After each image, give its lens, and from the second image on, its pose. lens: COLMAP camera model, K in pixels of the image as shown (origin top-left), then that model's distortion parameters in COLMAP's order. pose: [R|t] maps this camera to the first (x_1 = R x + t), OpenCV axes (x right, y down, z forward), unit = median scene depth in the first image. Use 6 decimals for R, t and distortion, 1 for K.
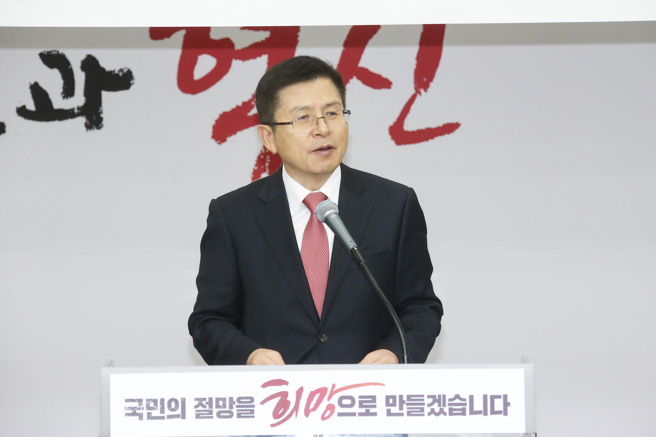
lens RADIAL K [[3653.3, 0, 328.0], [0, 3653.3, 218.5], [0, 0, 1]] dist [1.543076, 0.512086]
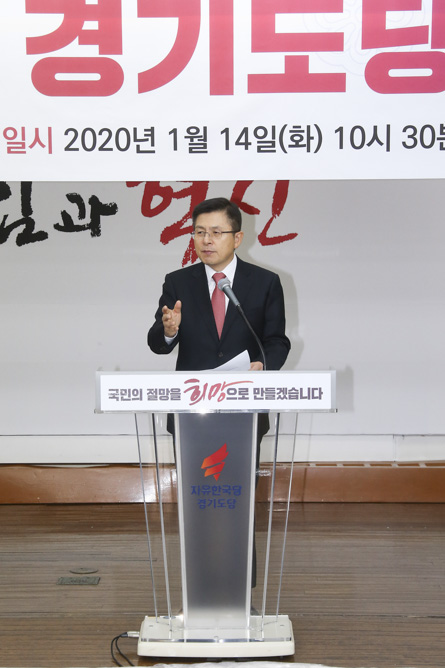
lens RADIAL K [[1946.5, 0, 223.7], [0, 1946.5, 359.1], [0, 0, 1]] dist [0.408699, 1.604921]
pose [[0.999990, 0.003825, -0.002317, 0.003220], [-0.003728, 0.999176, 0.040412, -0.004312], [0.002469, -0.040403, 0.999180, 0.048974]]
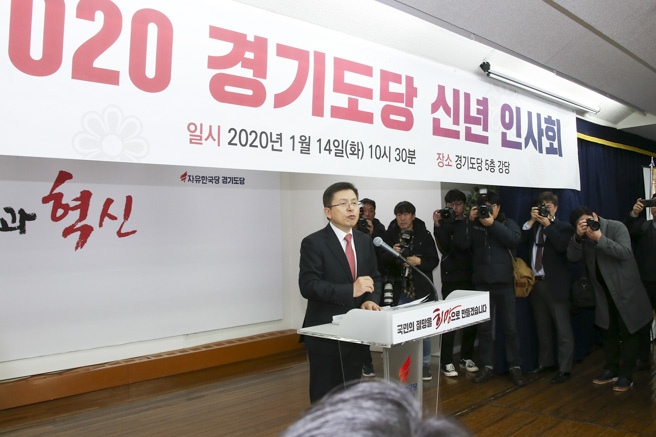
lens RADIAL K [[580.9, 0, 328.3], [0, 580.9, 209.4], [0, 0, 1]] dist [-0.115409, -0.000788]
pose [[0.697084, 0.013510, 0.716863, -0.321241], [0.056877, 0.995630, -0.074071, 0.004454], [-0.714730, 0.092406, 0.693269, 0.783832]]
